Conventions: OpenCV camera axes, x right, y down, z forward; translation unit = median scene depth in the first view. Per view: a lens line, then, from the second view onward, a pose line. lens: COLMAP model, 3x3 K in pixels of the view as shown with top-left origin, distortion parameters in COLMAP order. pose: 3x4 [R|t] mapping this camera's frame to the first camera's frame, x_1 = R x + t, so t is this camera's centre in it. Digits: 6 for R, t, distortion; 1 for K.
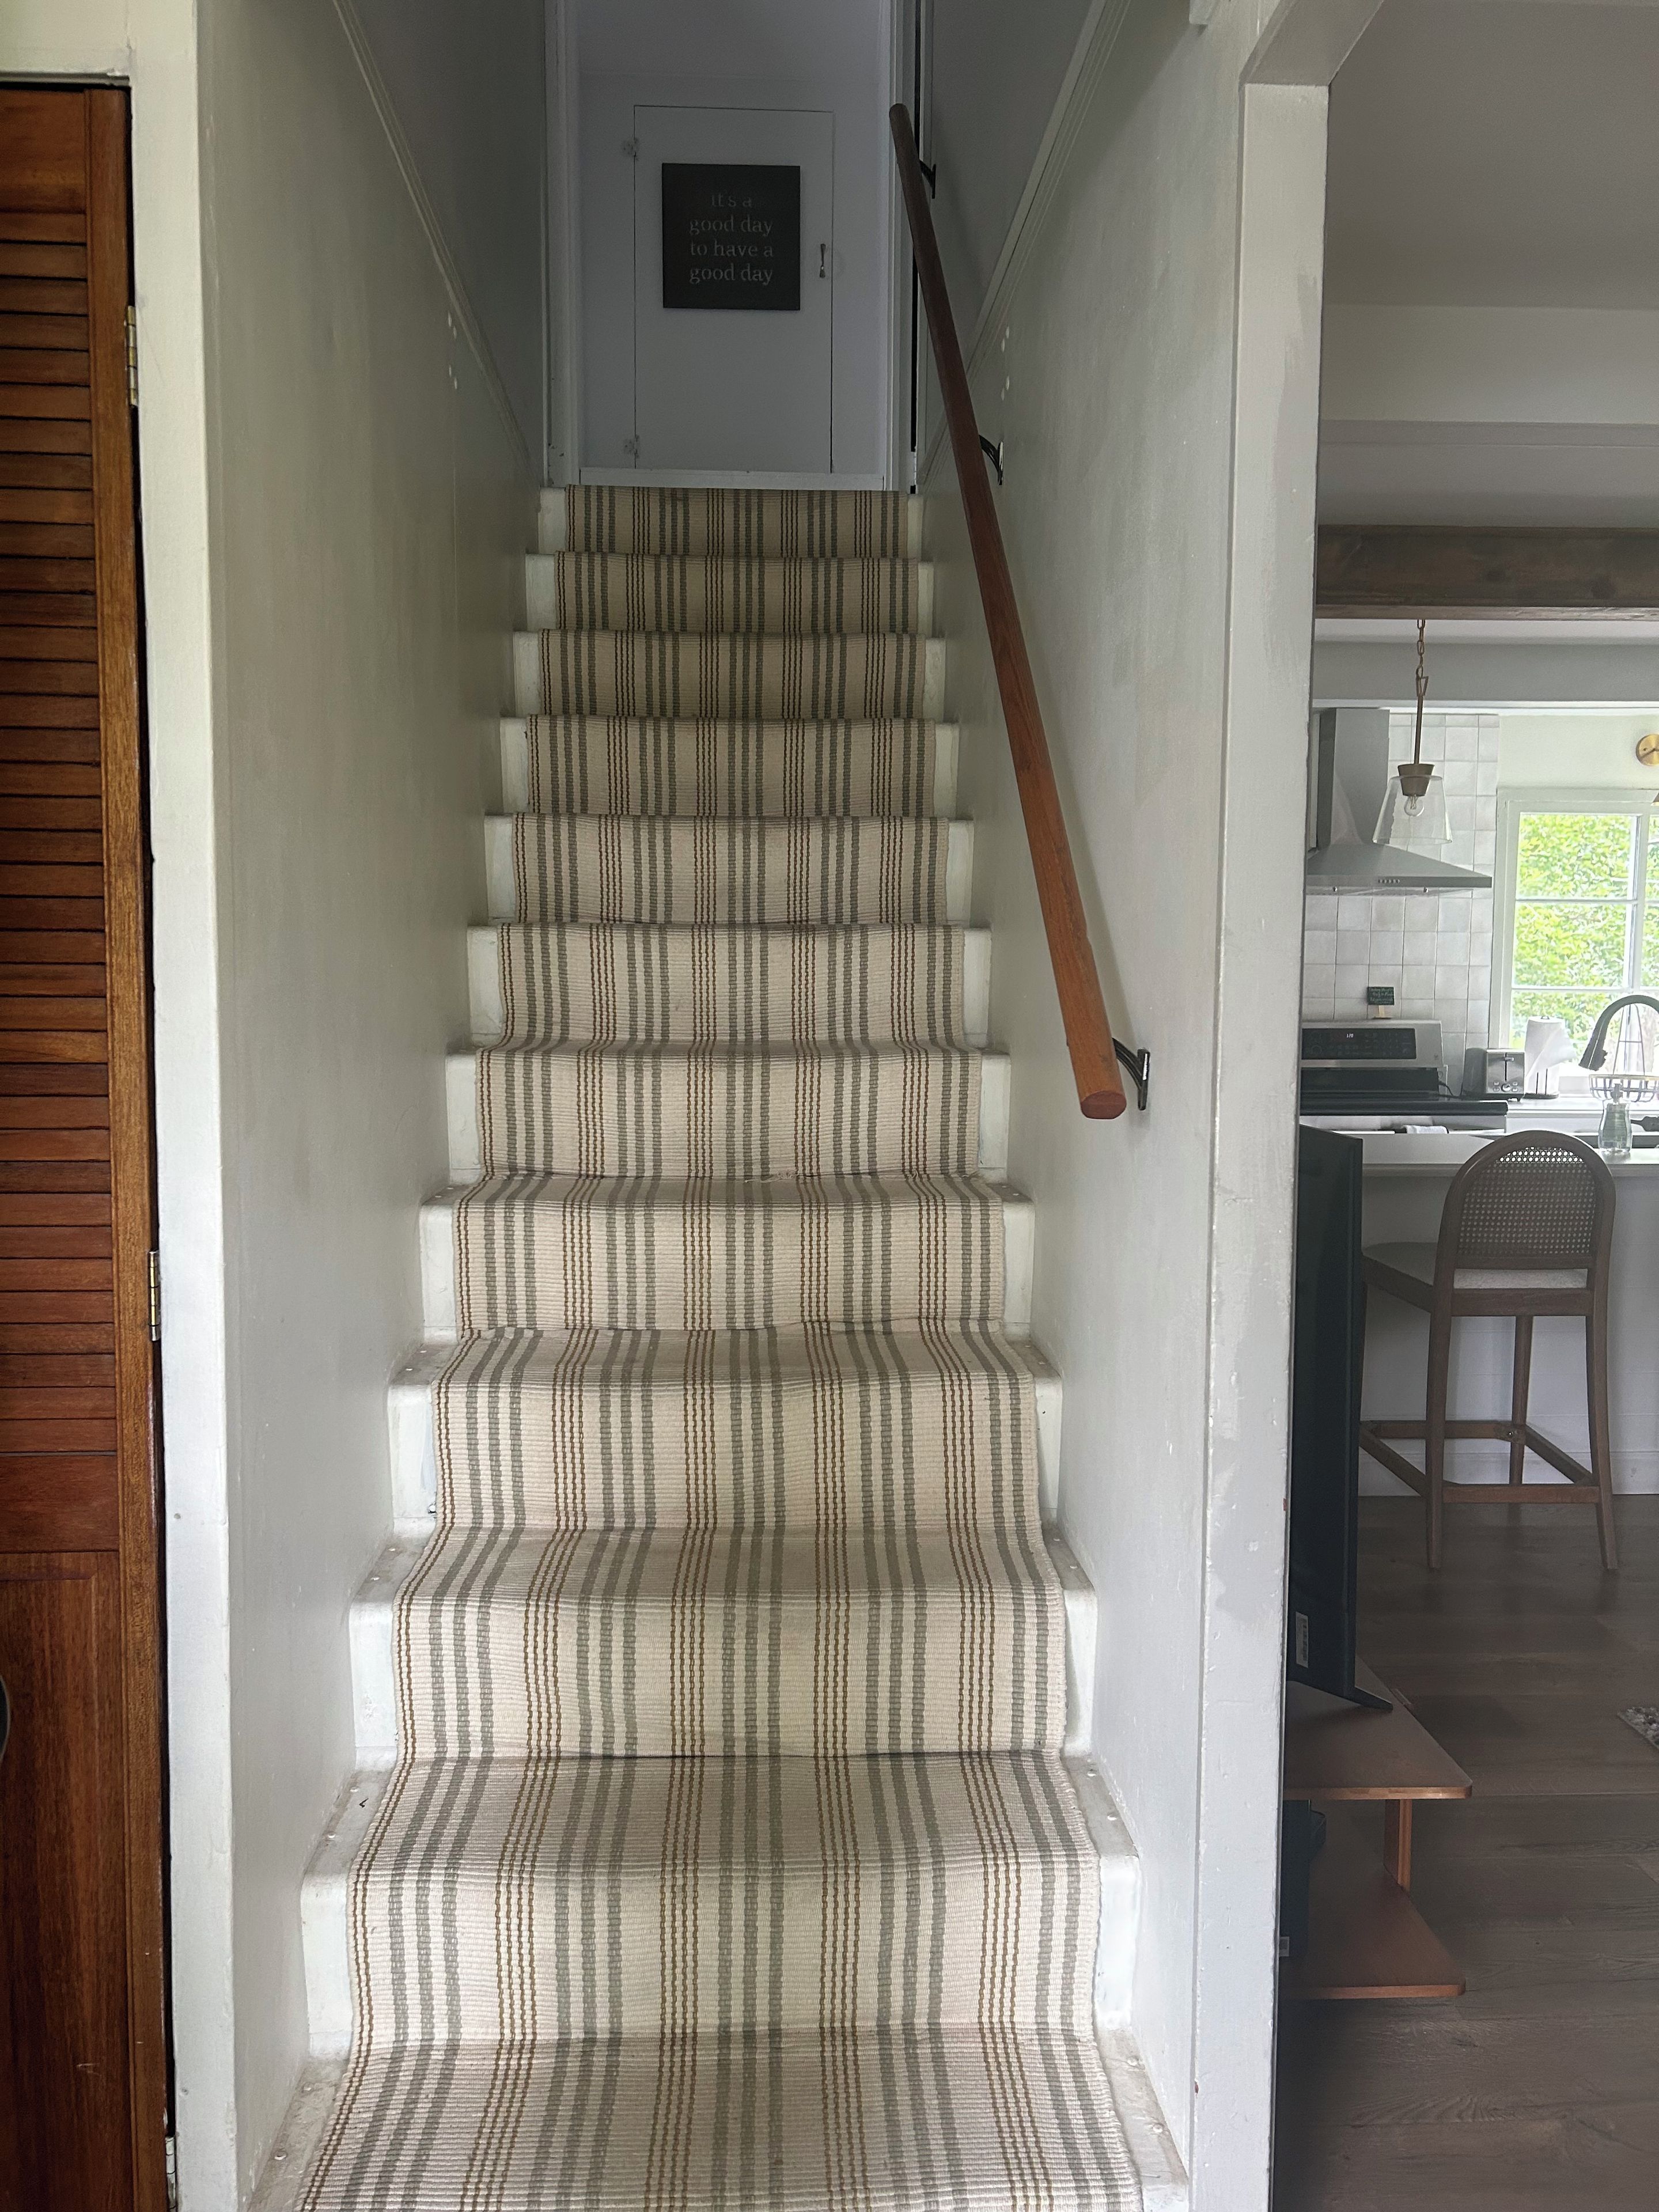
lens RADIAL K [[1807.7, 0, 829.5], [0, 1807.7, 1106.0], [0, 0, 1]] dist [0.082227, -0.149022]
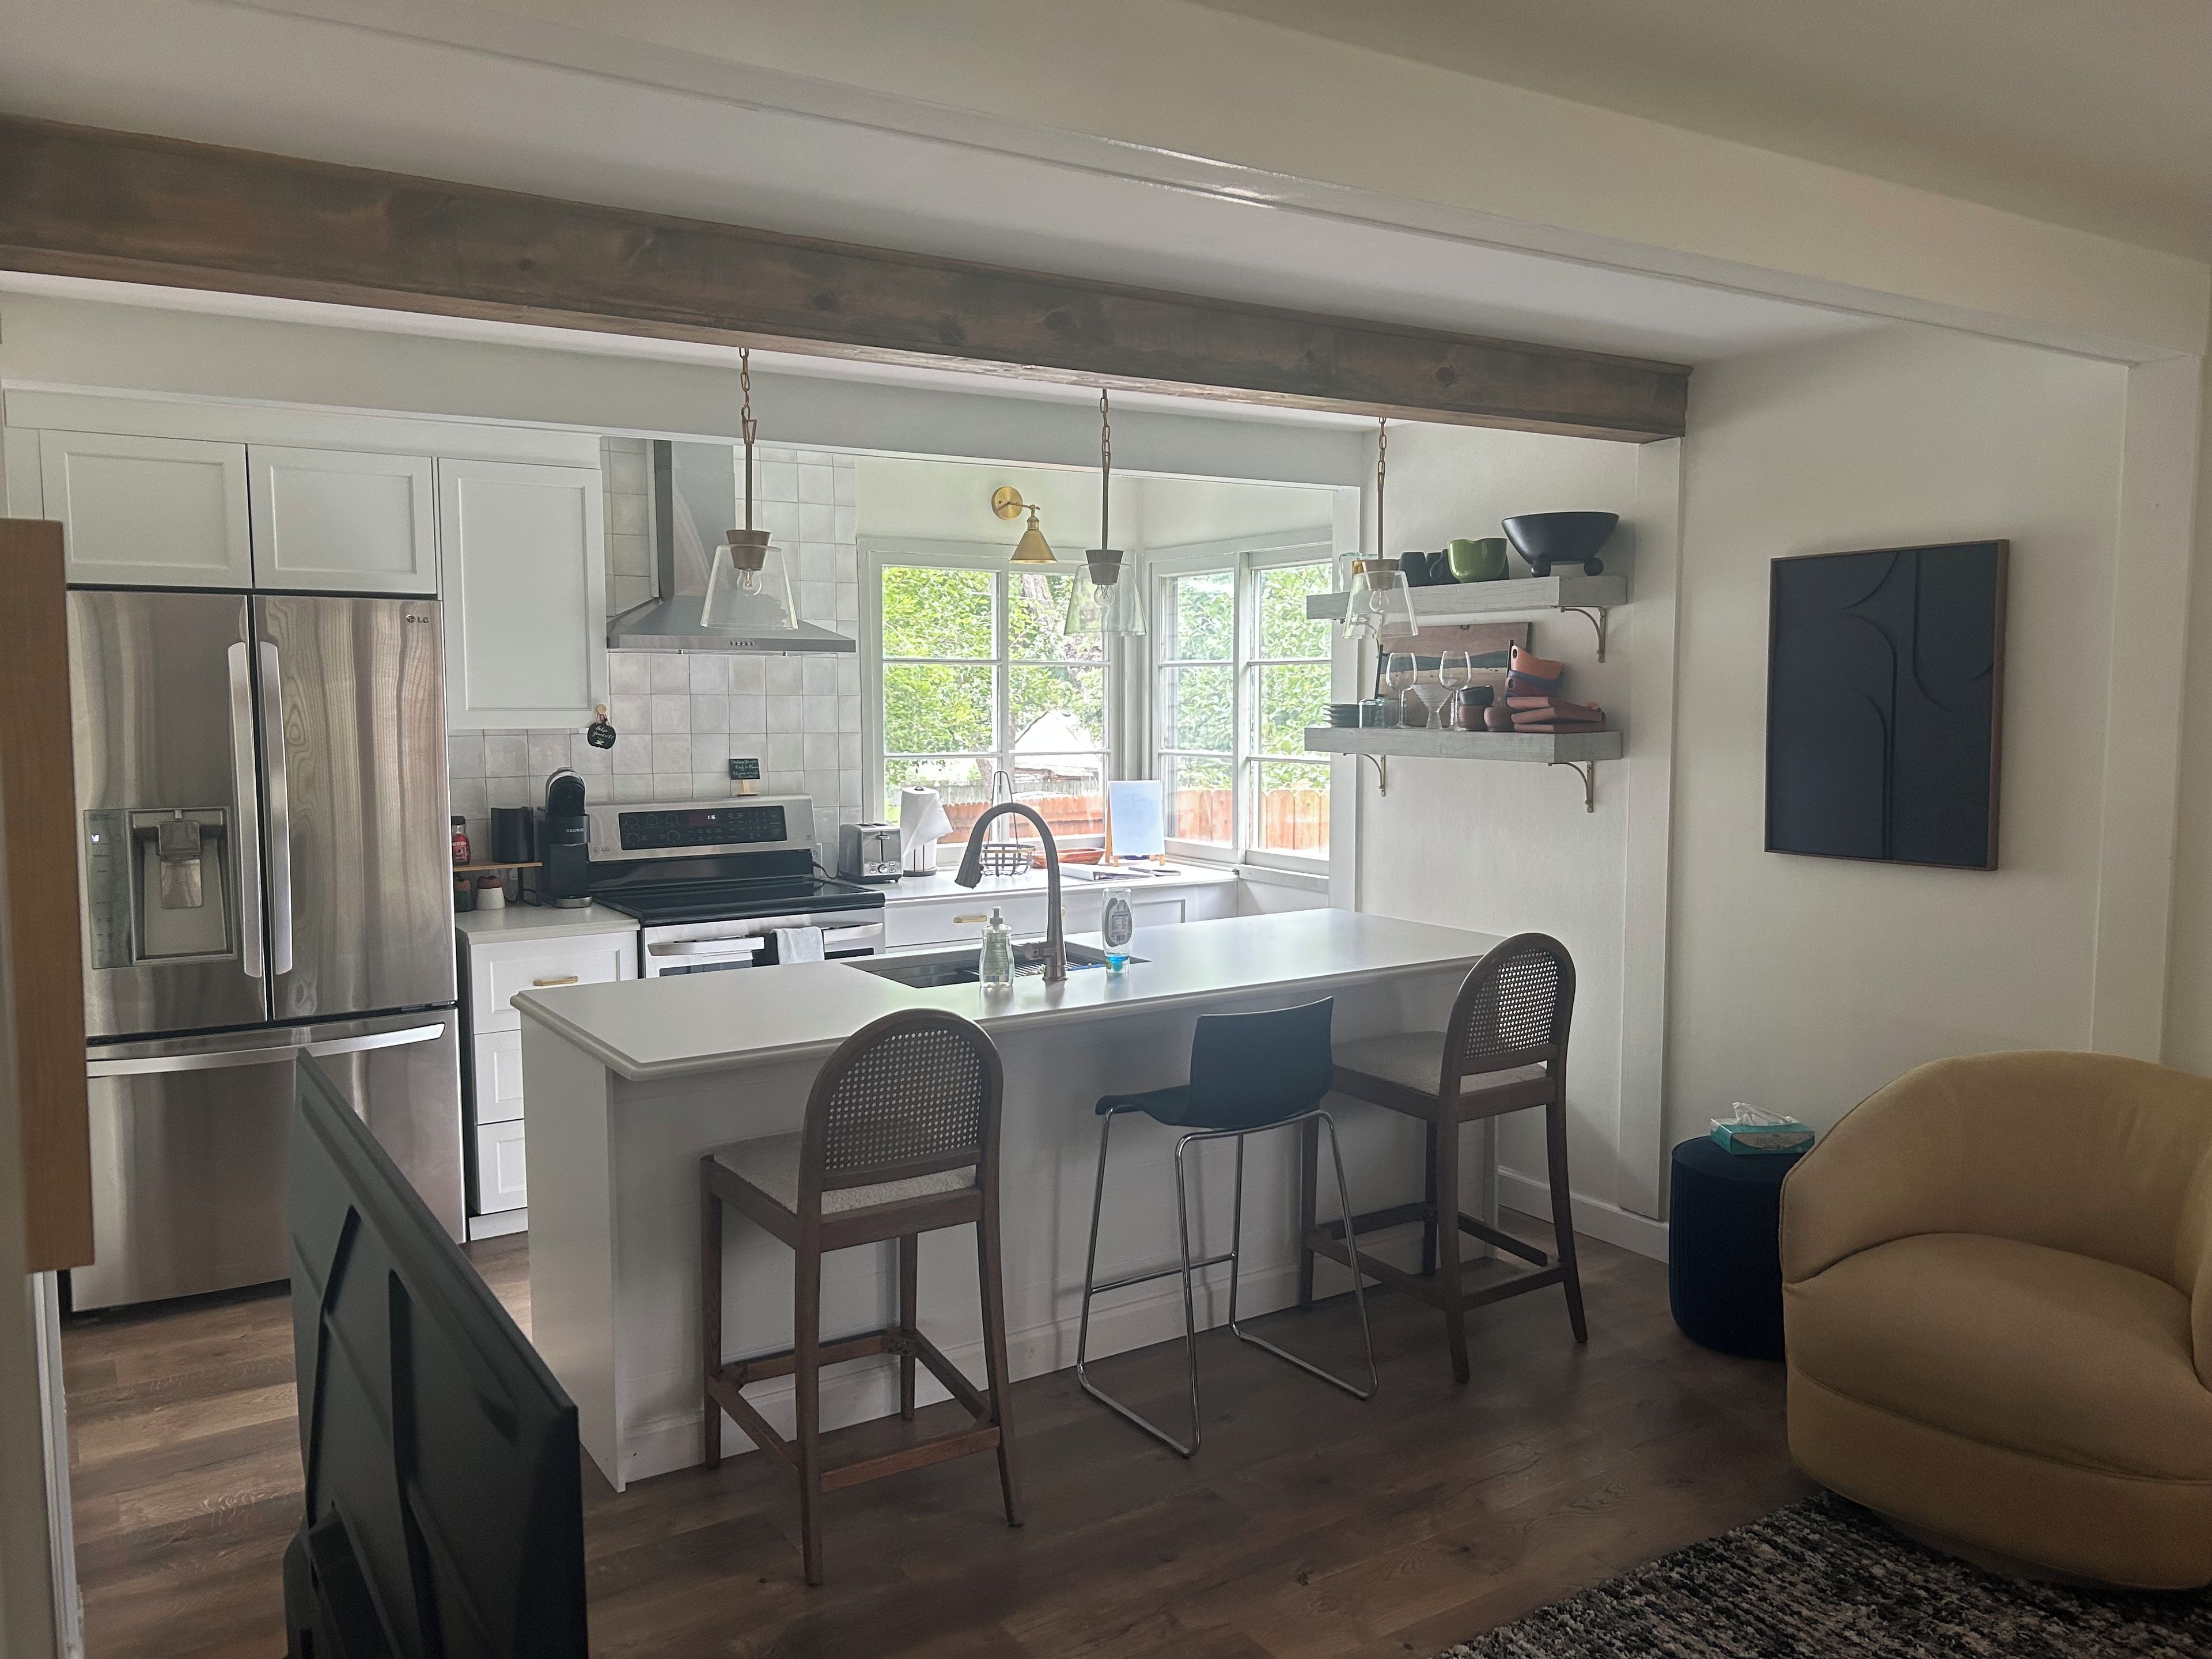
lens RADIAL K [[1861.1, 0, 1150.0], [0, 1861.1, 835.1], [0, 0, 1]] dist [0.267844, -0.167100]
pose [[0.879972, -0.045715, 0.472821, 0.043245], [0.046568, 0.998866, 0.009908, -0.030281], [-0.472738, 0.013300, 0.881103, 0.102177]]
